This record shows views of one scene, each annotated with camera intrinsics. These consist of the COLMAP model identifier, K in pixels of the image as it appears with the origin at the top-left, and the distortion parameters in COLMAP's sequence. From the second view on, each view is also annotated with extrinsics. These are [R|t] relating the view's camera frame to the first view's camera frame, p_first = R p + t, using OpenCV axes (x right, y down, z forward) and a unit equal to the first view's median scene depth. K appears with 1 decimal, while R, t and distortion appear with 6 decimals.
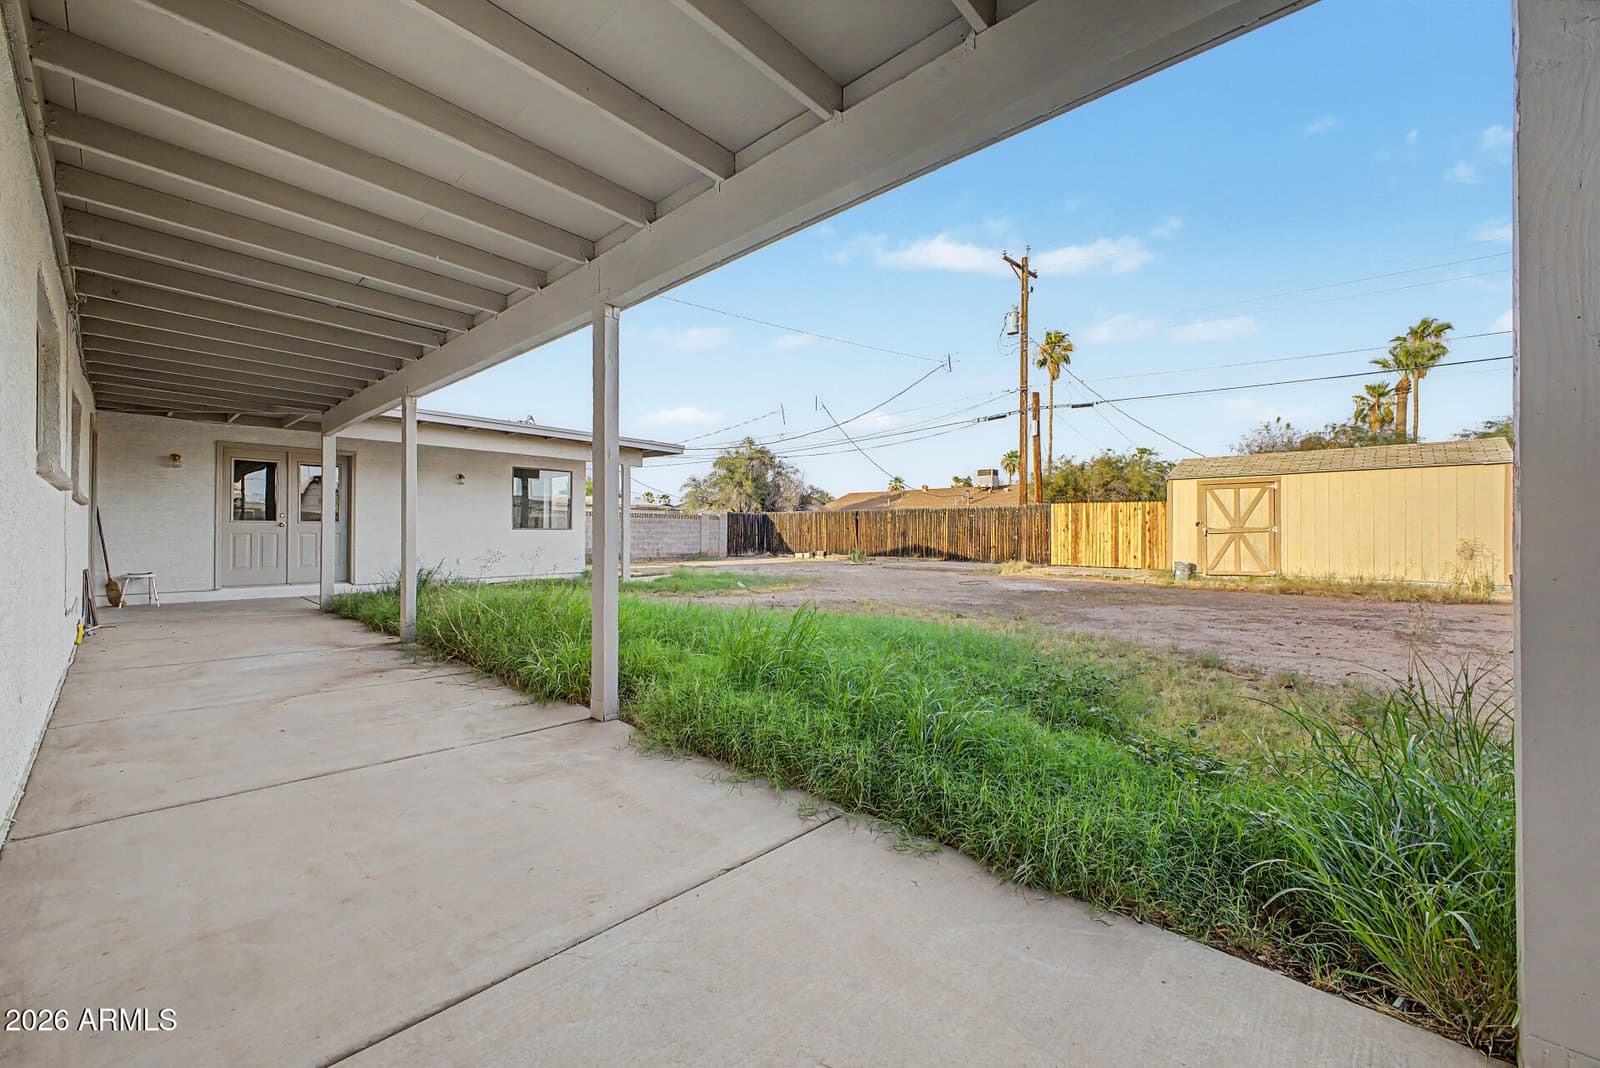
lens RADIAL K [[634.9, 0, 797.4], [0, 634.9, 532.2], [0, 0, 1]] dist [0.010026, -0.000392]
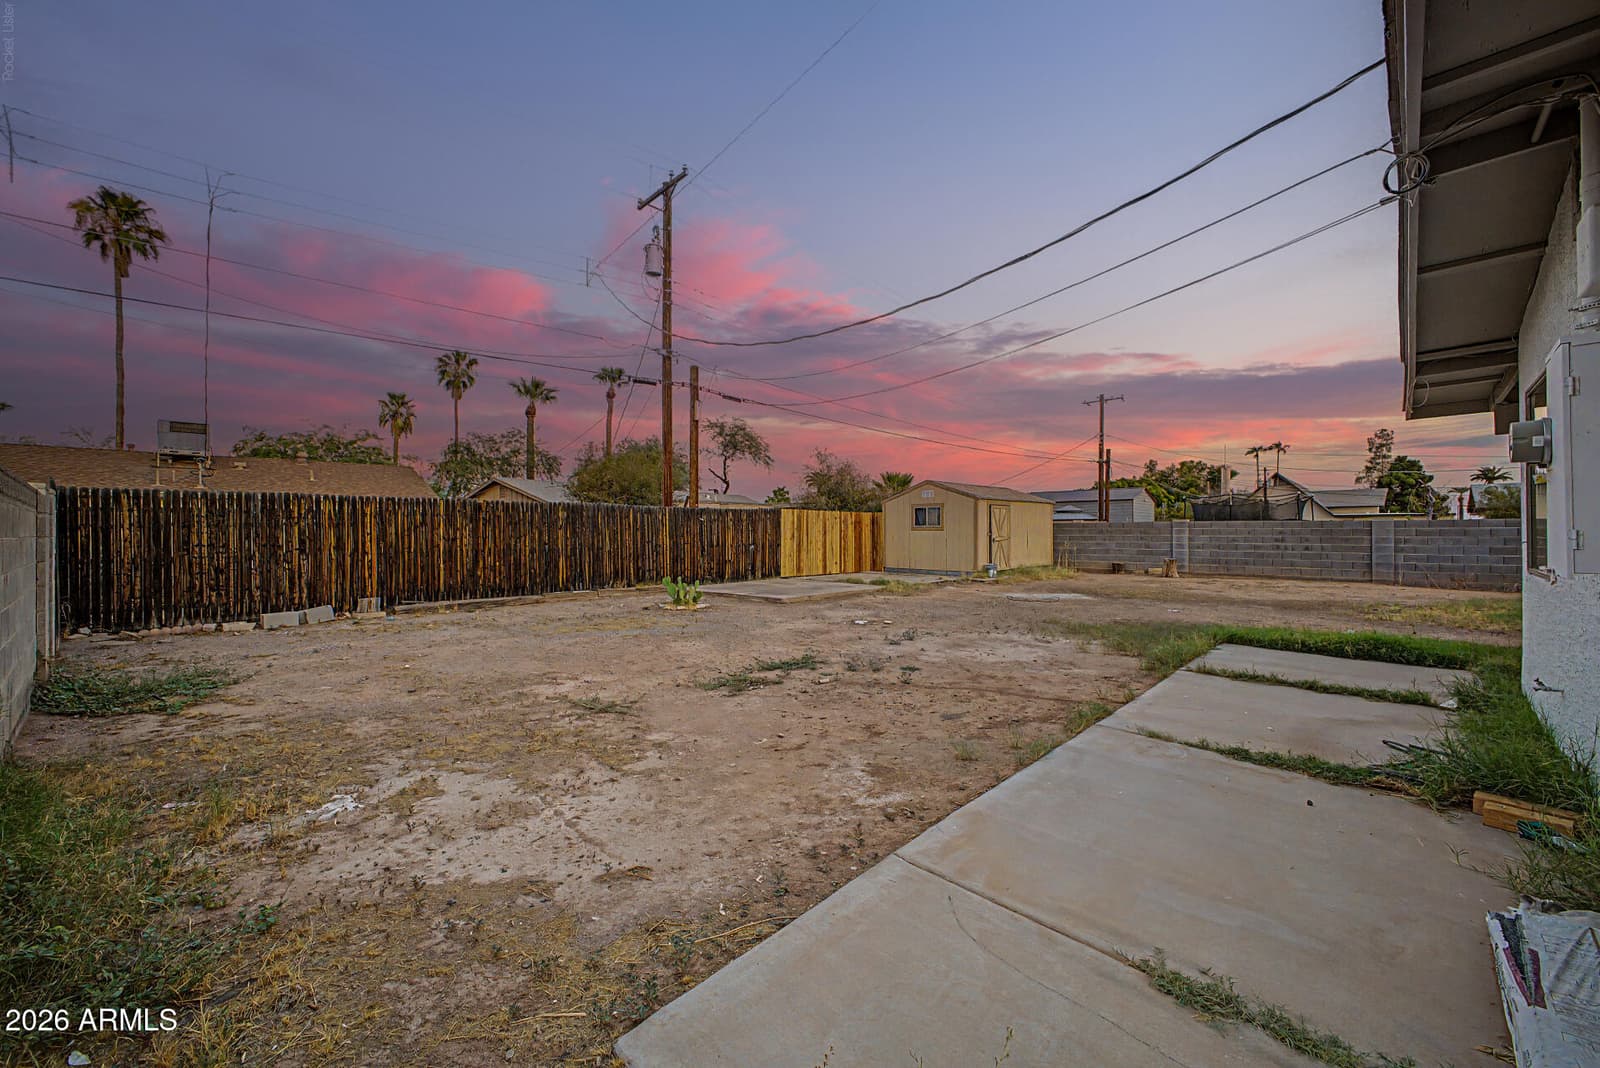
lens RADIAL K [[635.0, 0, 796.6], [0, 635.0, 529.8], [0, 0, 1]] dist [0.009683, -0.000051]
pose [[0.007104, -0.003134, 0.999970, -2.036424], [0.001054, 0.999995, 0.003127, -0.076257], [-0.999974, 0.001032, 0.007108, 4.118851]]
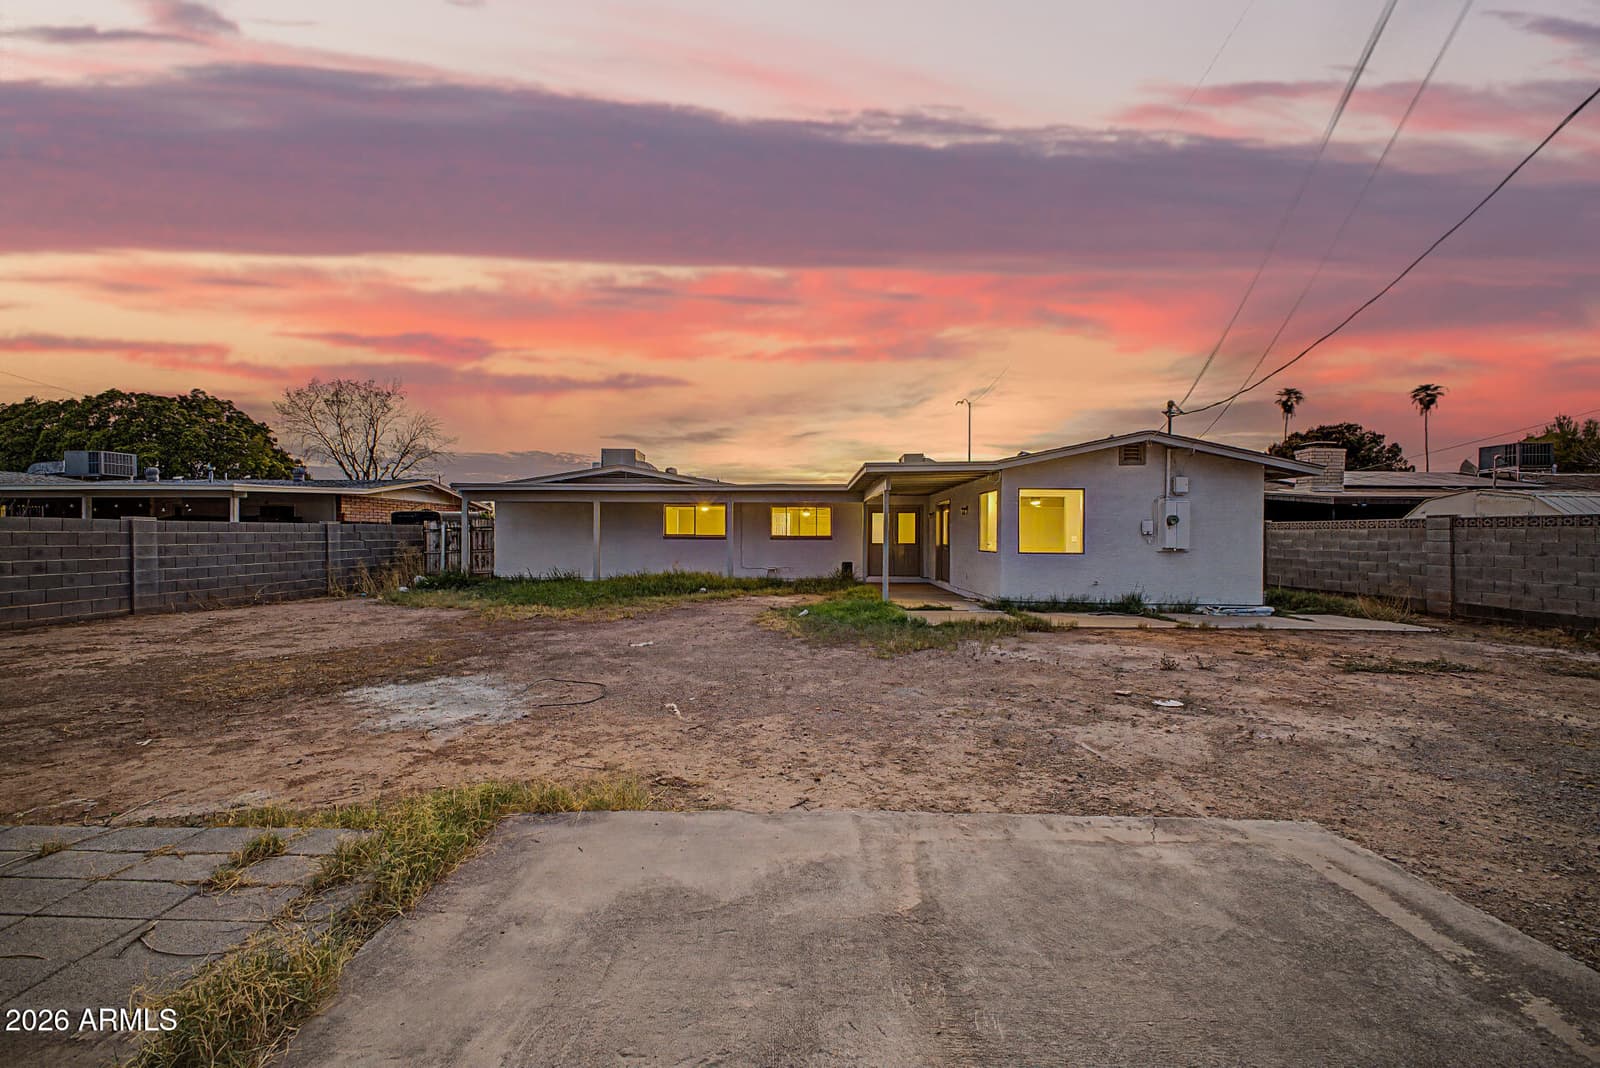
lens RADIAL K [[634.9, 0, 797.4], [0, 634.9, 532.2], [0, 0, 1]] dist [0.010026, -0.000392]
pose [[-0.744182, -0.009470, -0.667910, 1.399592], [-0.006279, 0.999955, -0.007182, -0.069667], [0.667948, -0.001151, -0.744207, 4.337219]]
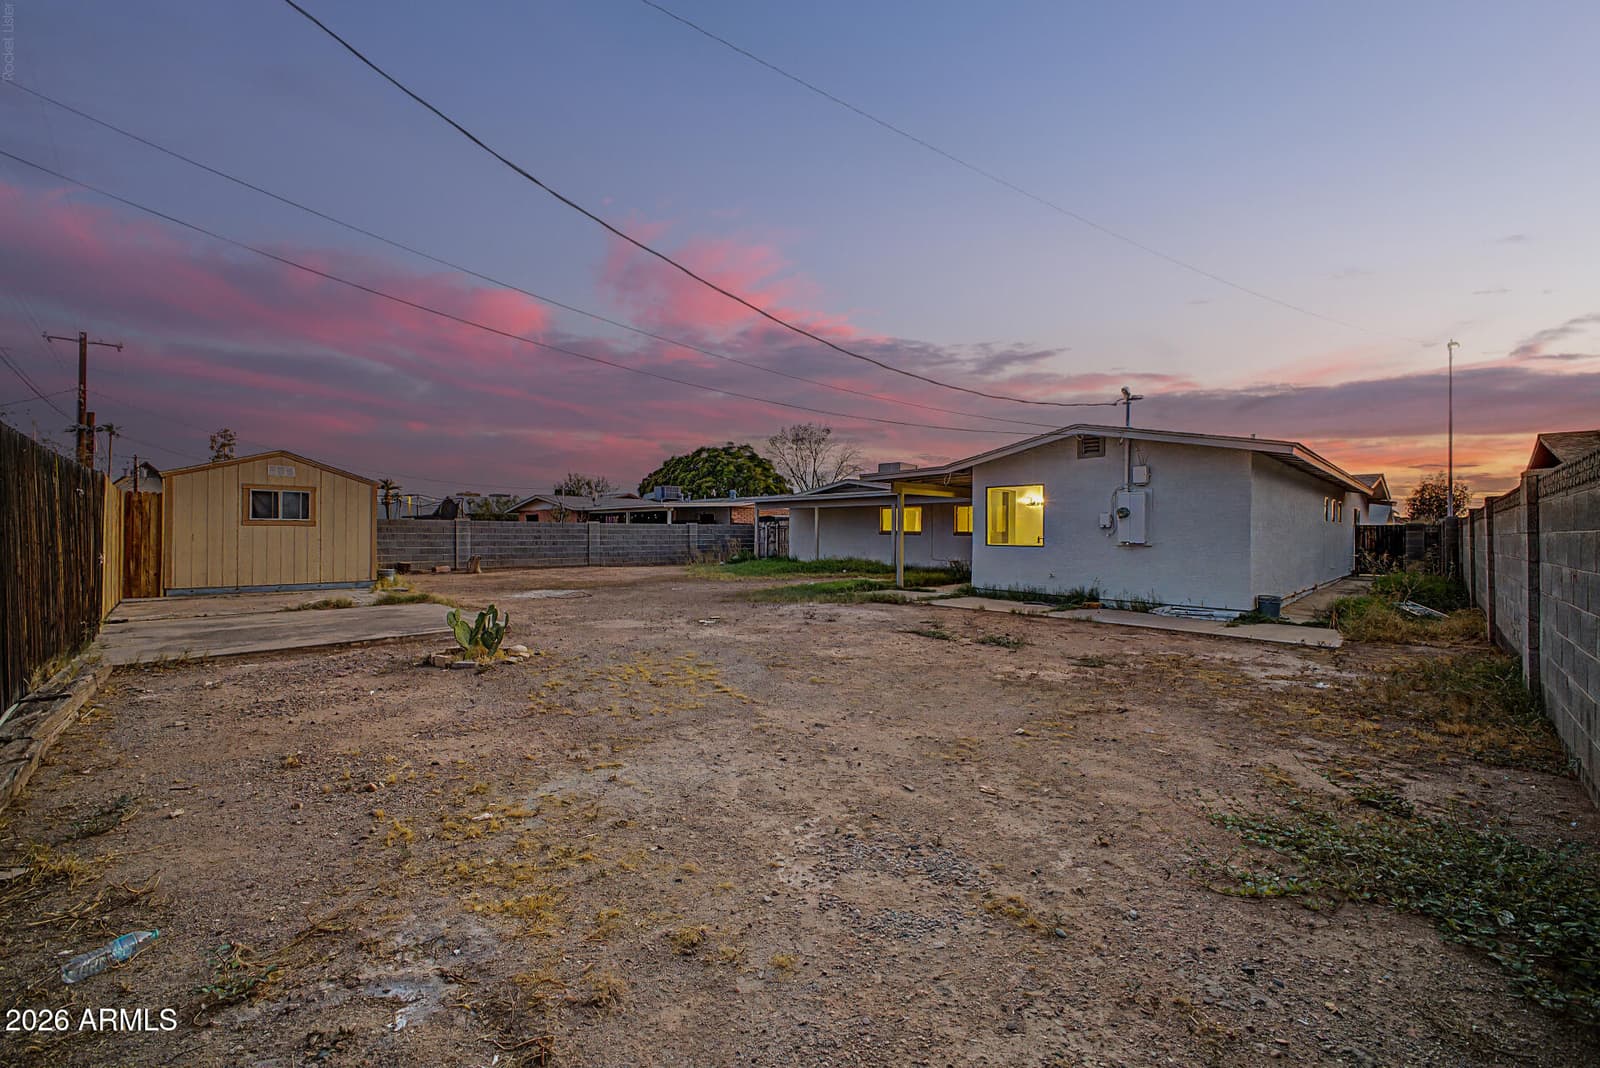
lens RADIAL K [[631.5, 0, 797.1], [0, 631.5, 532.6], [0, 0, 1]] dist [0.009528, 0.000033]
pose [[-0.998681, -0.012009, 0.049925, -0.310606], [-0.012082, 0.999926, -0.001154, -0.052380], [-0.049908, -0.001755, -0.998752, 5.938329]]
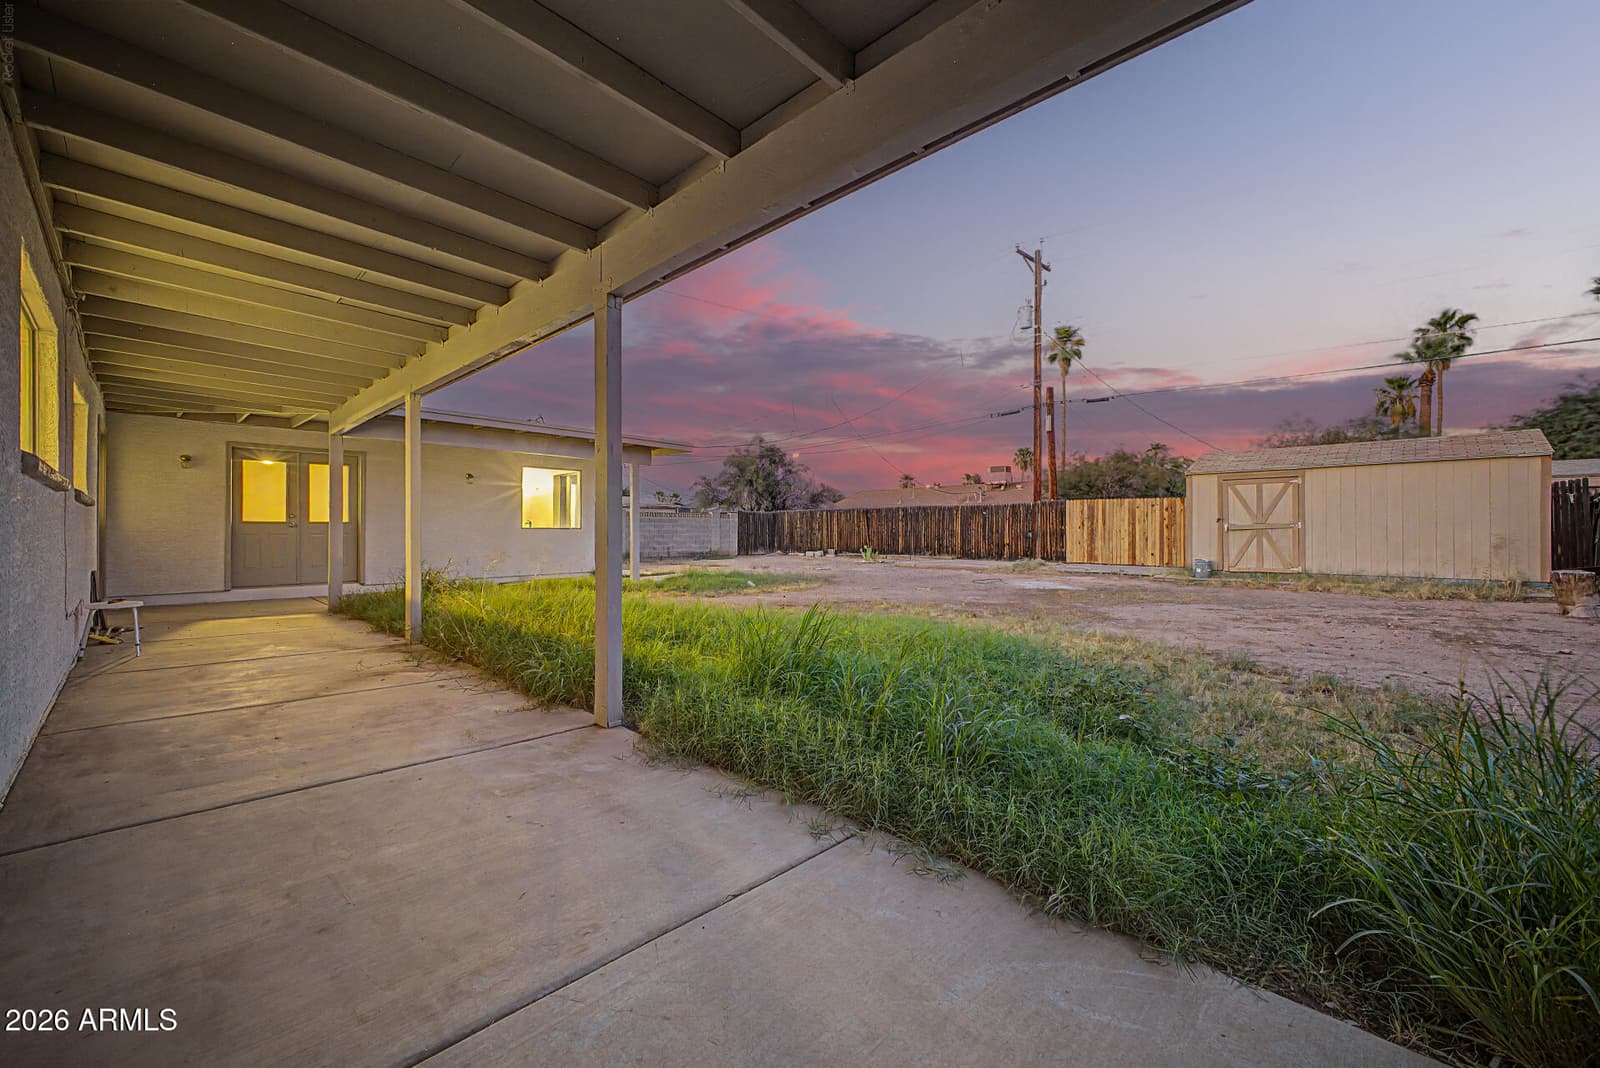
lens RADIAL K [[634.9, 0, 797.4], [0, 634.9, 532.2], [0, 0, 1]] dist [0.010026, -0.000392]
pose [[0.999844, -0.004265, -0.017148, 0.000110], [0.004314, 0.999987, 0.002840, -0.000103], [0.017135, -0.002914, 0.999849, 0.036636]]
